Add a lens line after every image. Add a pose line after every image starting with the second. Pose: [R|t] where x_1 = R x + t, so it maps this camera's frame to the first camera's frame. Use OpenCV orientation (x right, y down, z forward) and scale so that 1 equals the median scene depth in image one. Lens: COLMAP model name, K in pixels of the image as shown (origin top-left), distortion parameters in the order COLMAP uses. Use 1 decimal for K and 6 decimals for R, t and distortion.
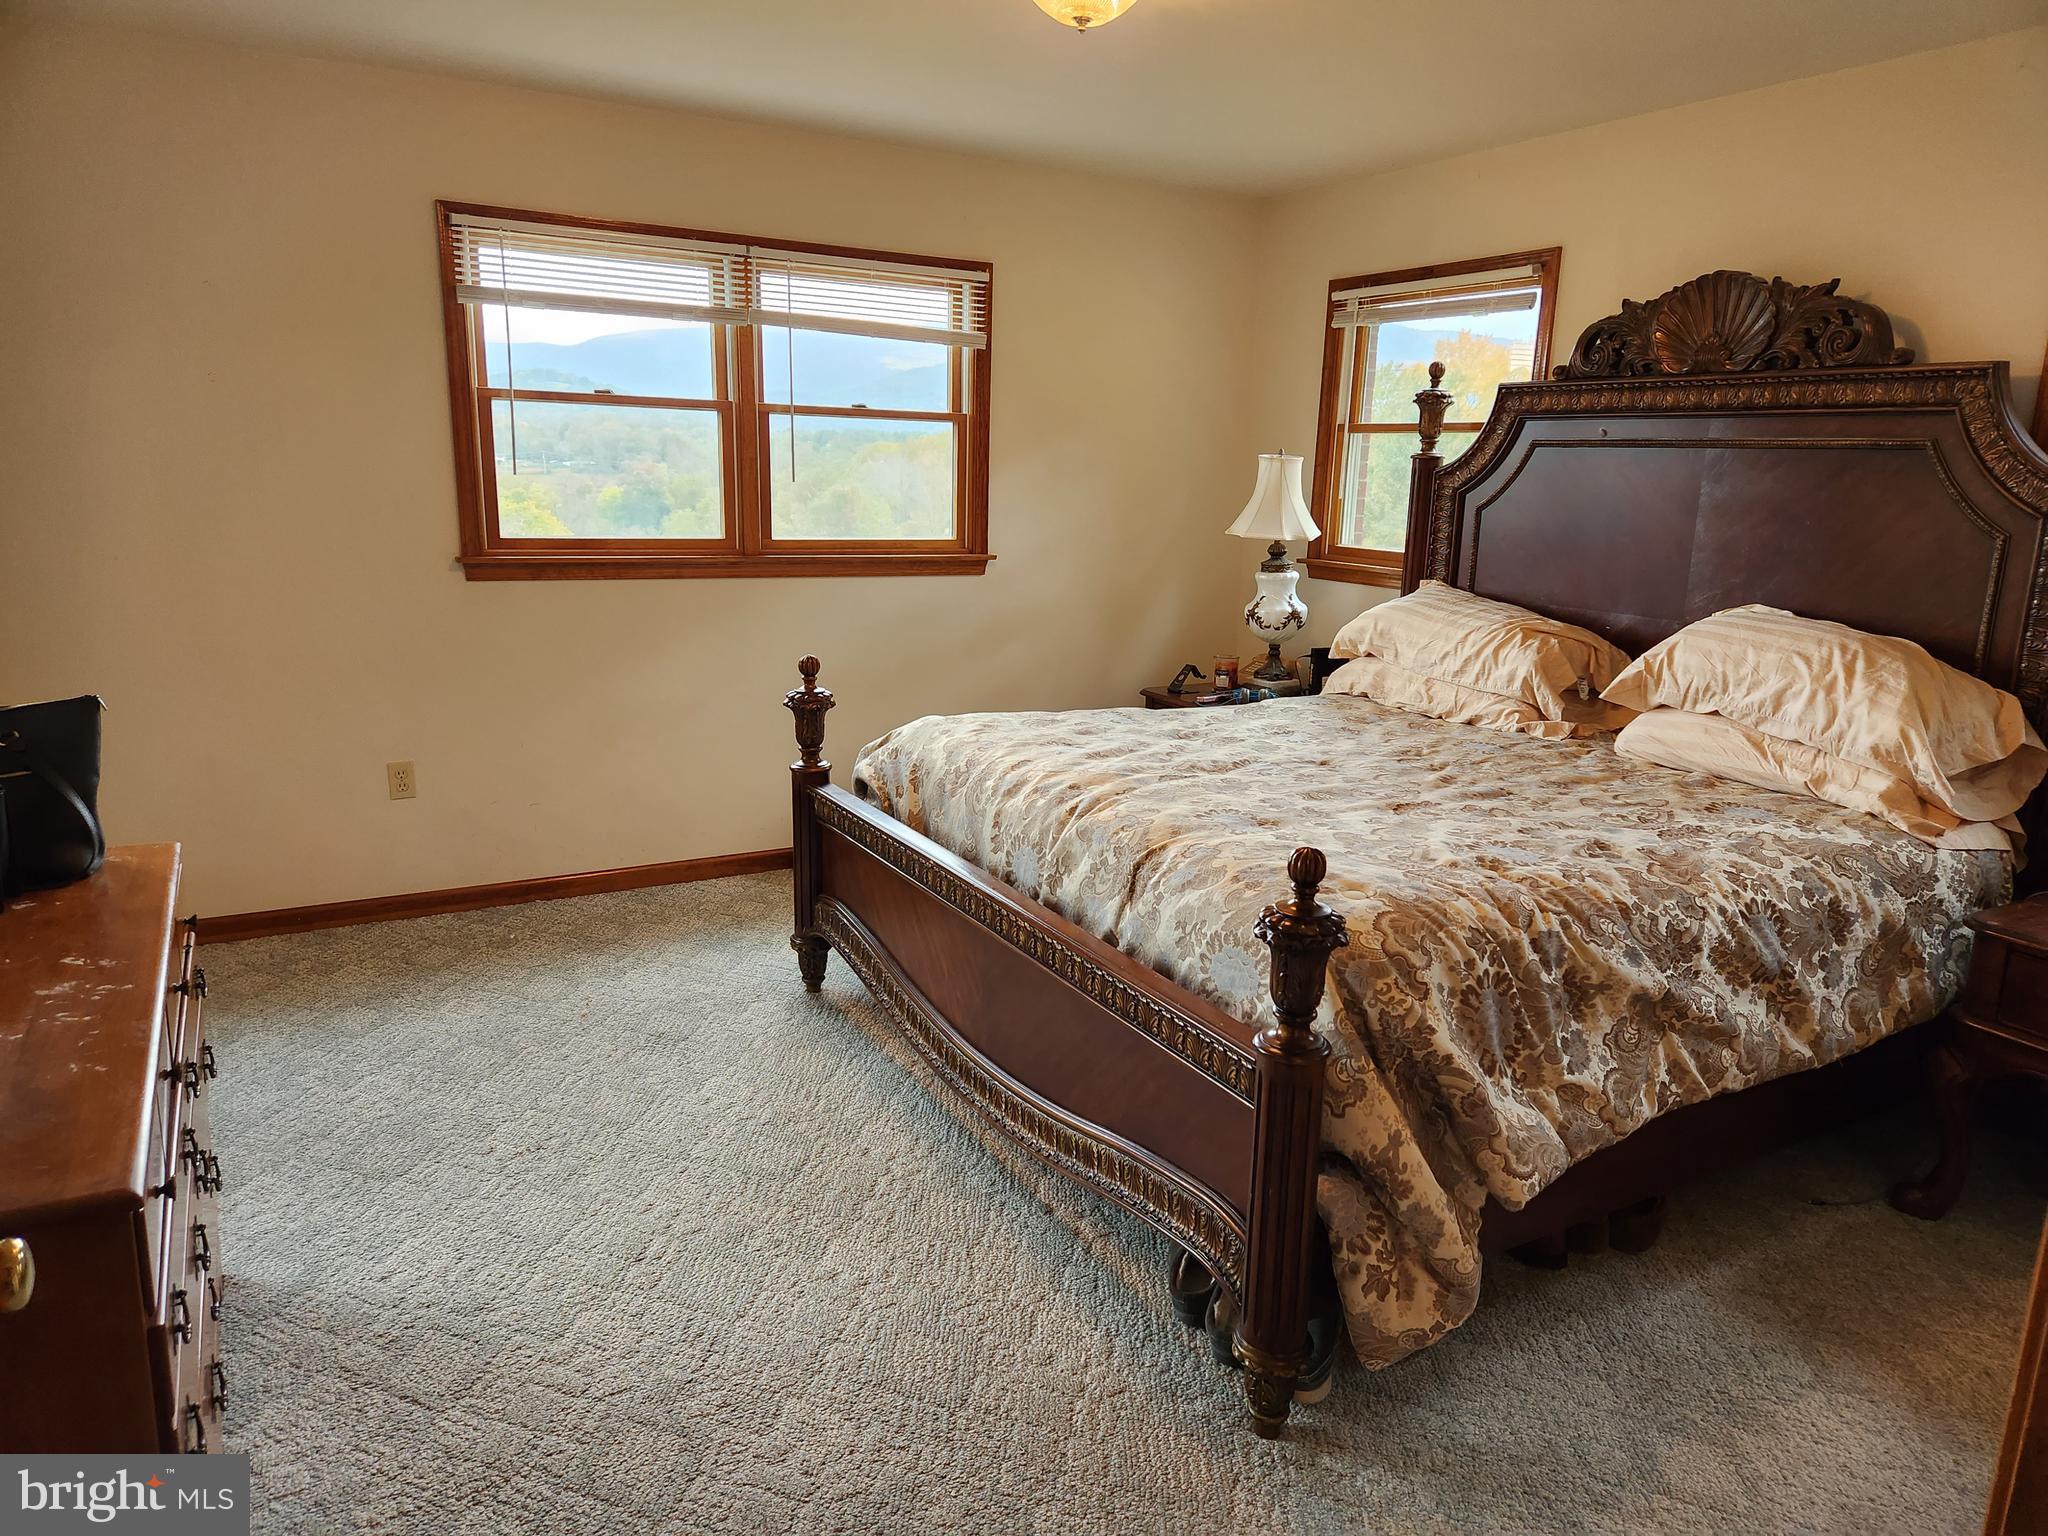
lens RADIAL K [[1370.4, 0, 1024.0], [0, 1370.4, 766.7], [0, 0, 1]] dist [0.077545, -0.075444]
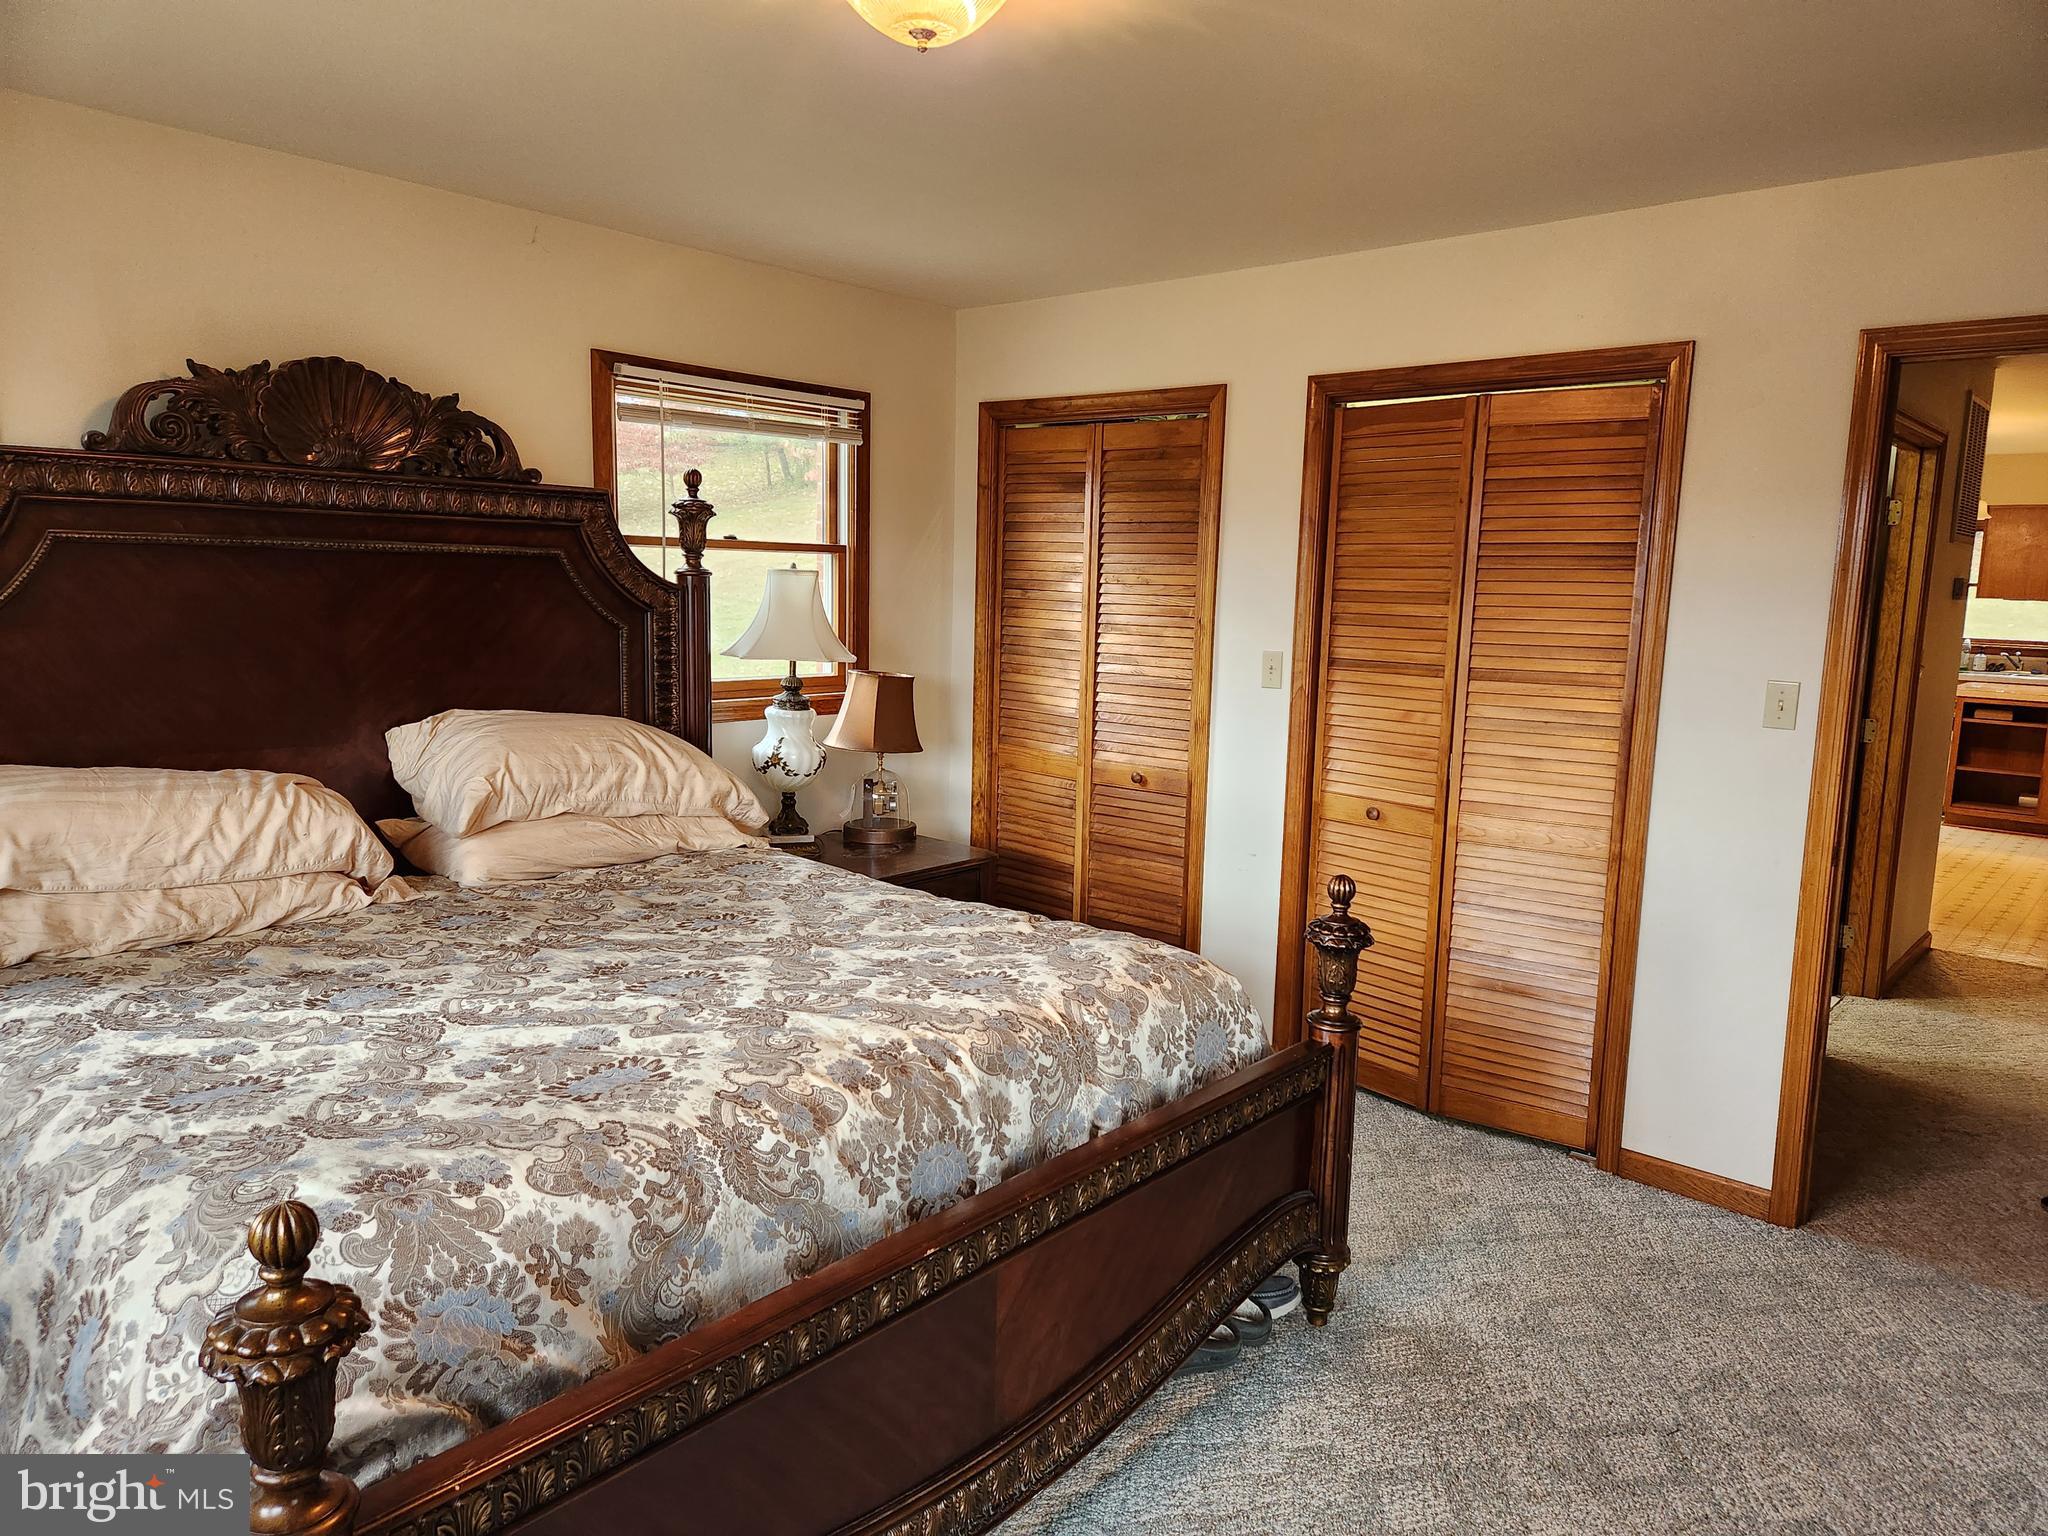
lens RADIAL K [[1370.4, 0, 1023.1], [0, 1370.4, 770.7], [0, 0, 1]] dist [0.077545, -0.075444]
pose [[-0.330335, -0.168771, 0.928652, -0.588967], [0.178145, 0.955052, 0.236937, -0.262820], [-0.926900, 0.243703, -0.285421, 1.018139]]
